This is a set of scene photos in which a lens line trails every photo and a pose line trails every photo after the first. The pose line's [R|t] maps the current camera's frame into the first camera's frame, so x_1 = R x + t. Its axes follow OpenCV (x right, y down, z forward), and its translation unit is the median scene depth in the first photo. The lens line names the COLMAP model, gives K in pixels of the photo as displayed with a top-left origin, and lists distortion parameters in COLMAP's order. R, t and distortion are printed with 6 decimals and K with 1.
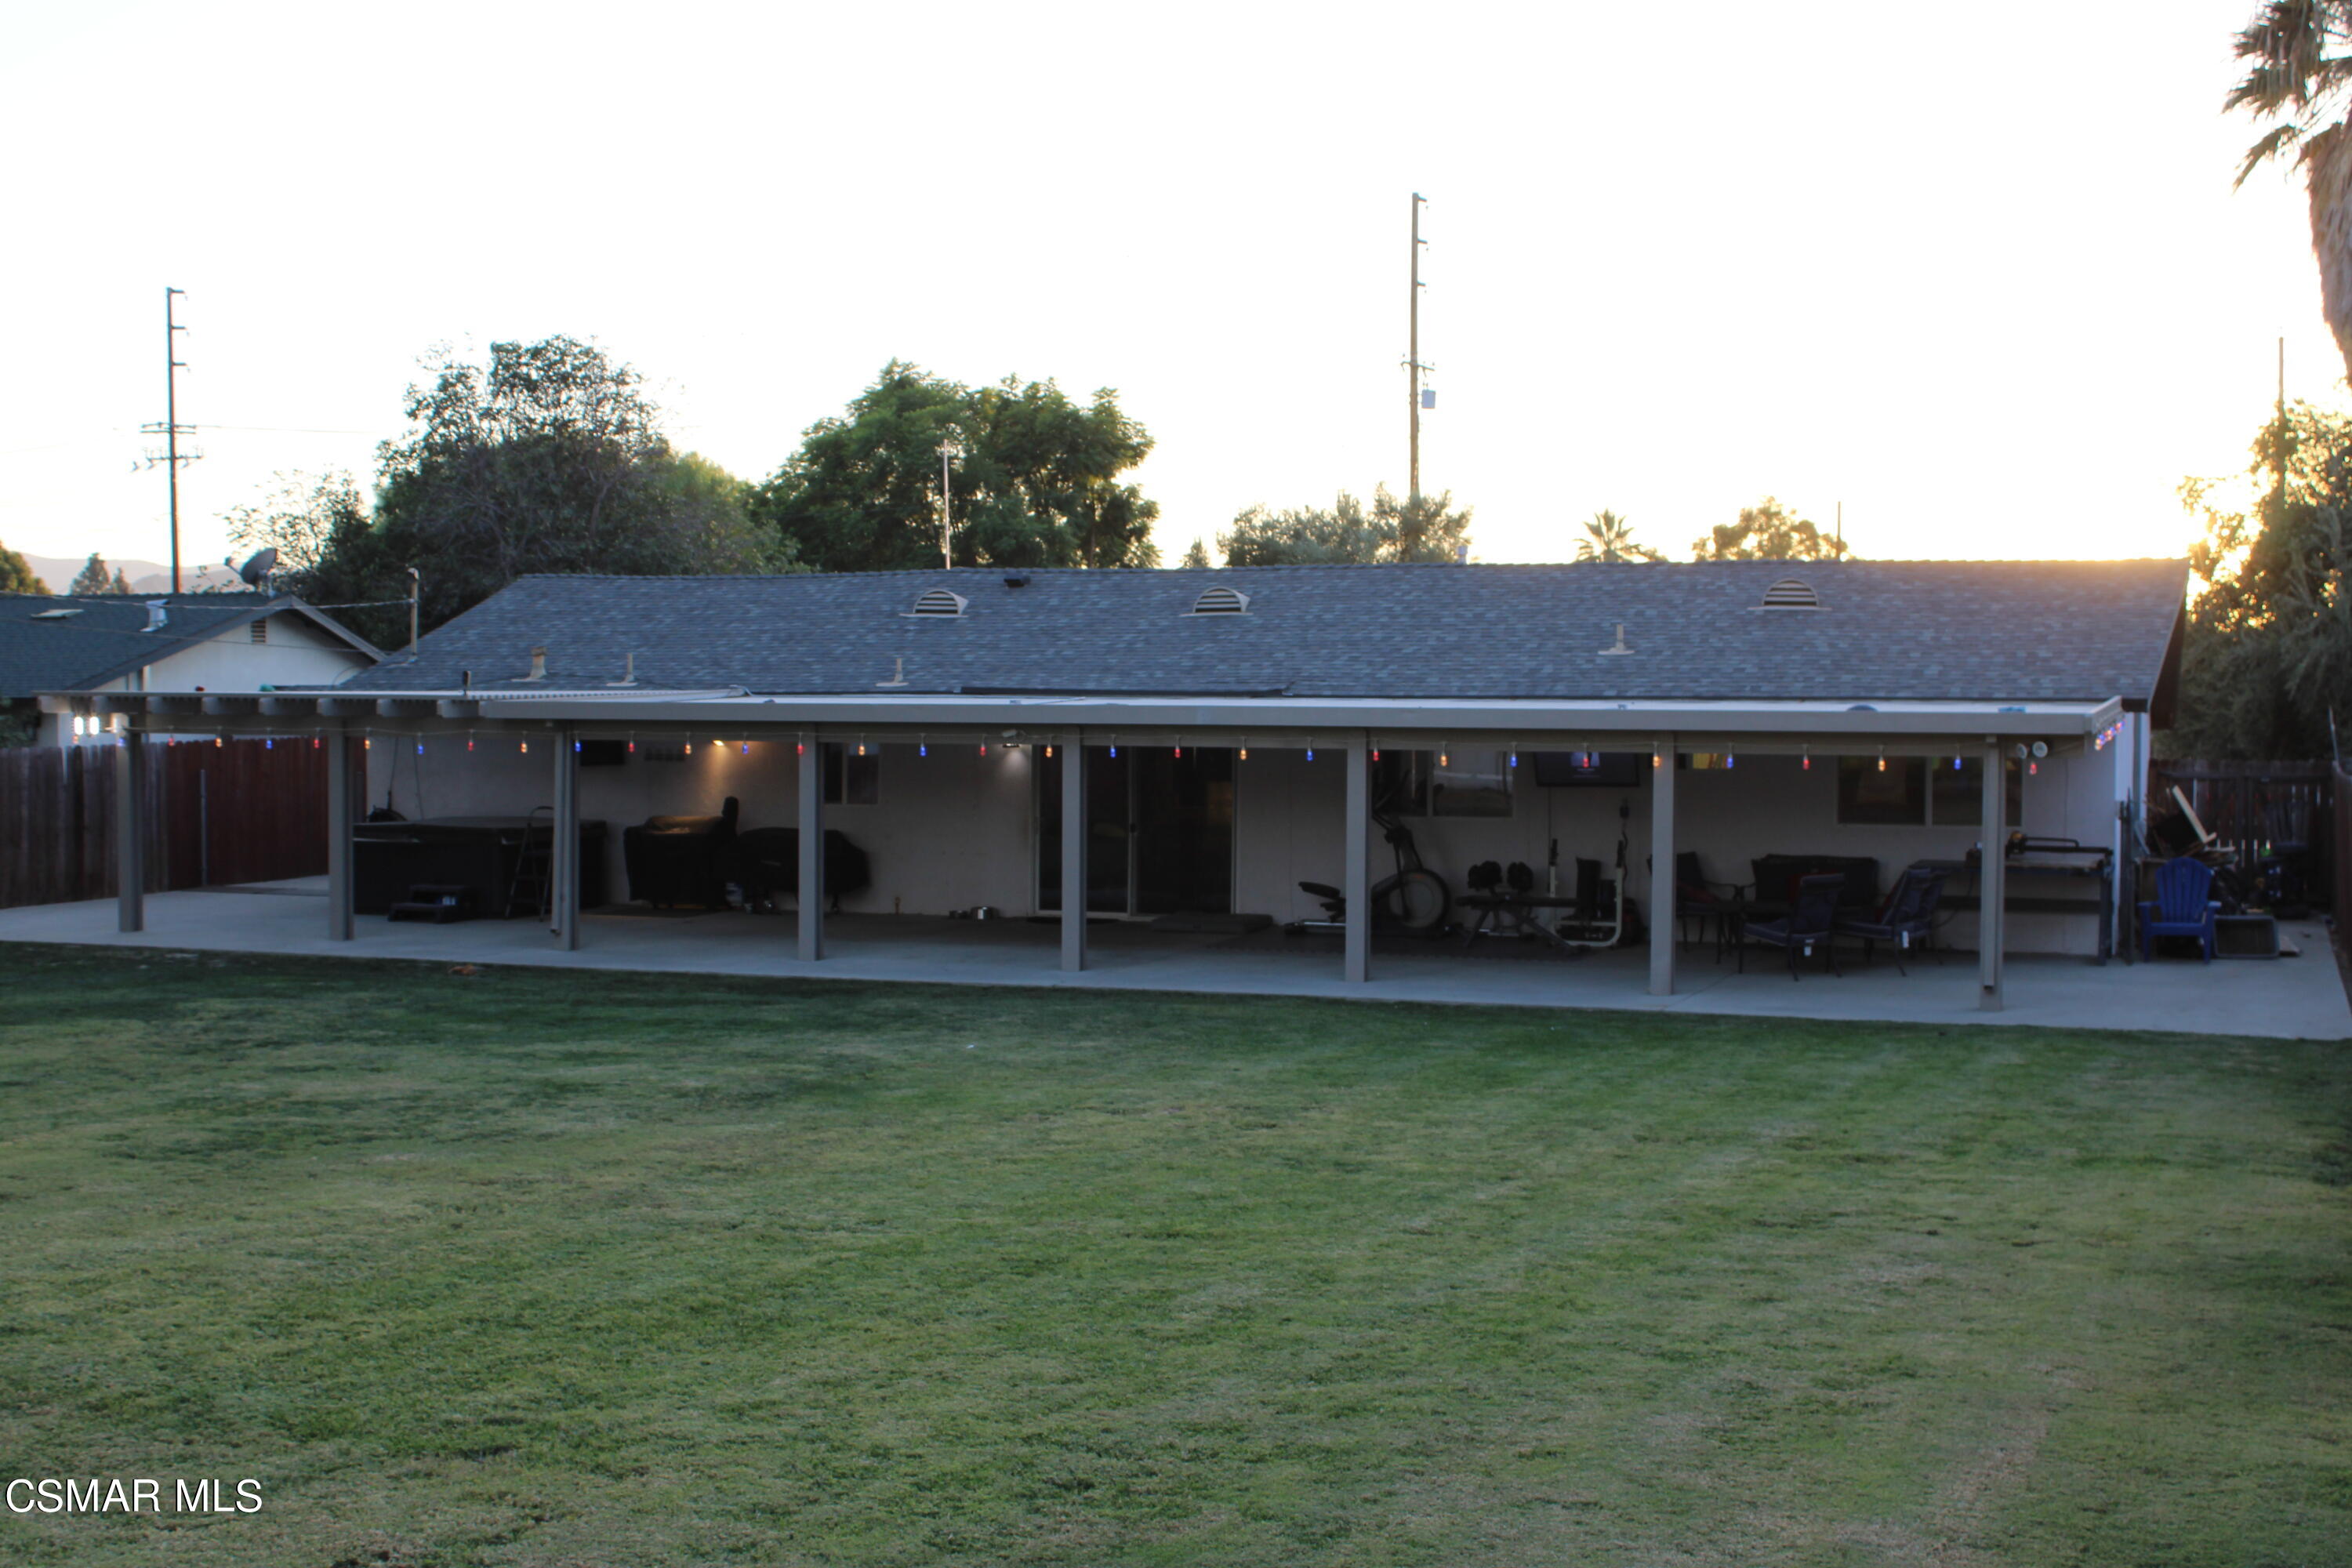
lens RADIAL K [[2855.0, 0, 1176.0], [0, 2855.0, 784.0], [0, 0, 1]] dist [-0.061983, 0.009959]
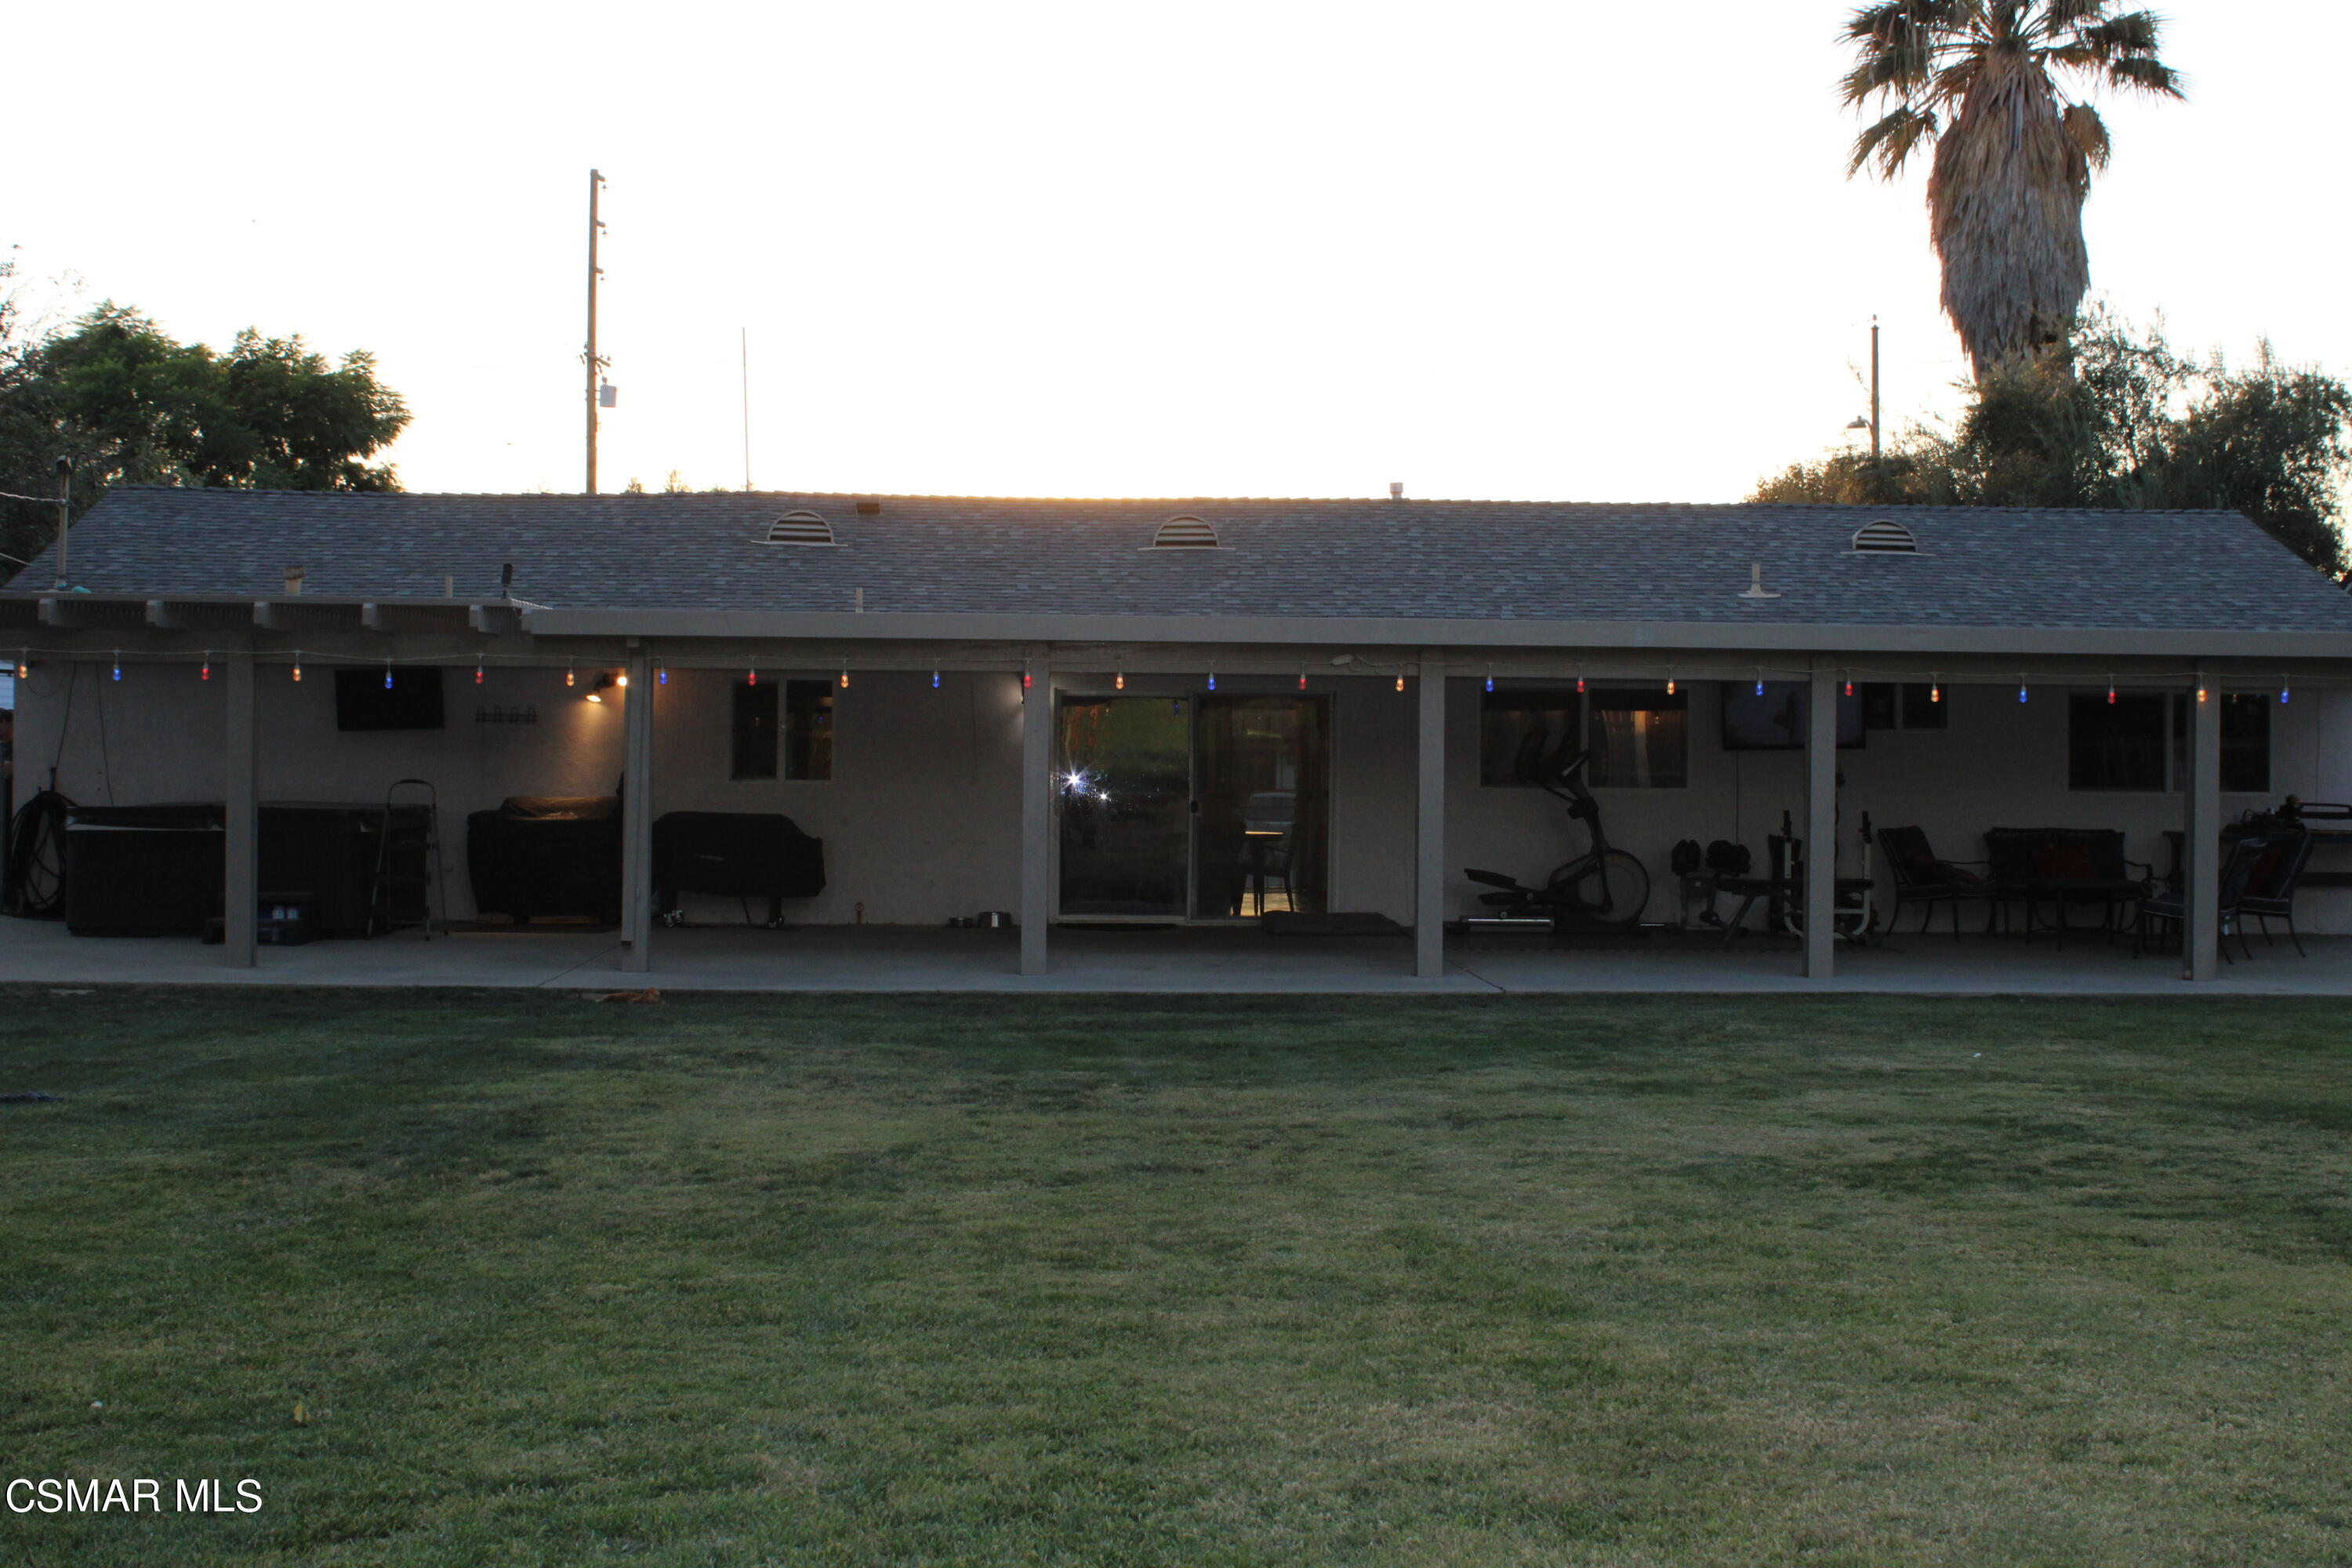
lens RADIAL K [[2893.7, 0, 1176.0], [0, 2893.7, 784.0], [0, 0, 1]] dist [-0.062012, 0.065311]
pose [[0.926479, 0.000747, 0.376346, -0.311807], [0.006234, 0.999830, -0.017332, 0.022430], [-0.376295, 0.018403, 0.926317, 0.259460]]
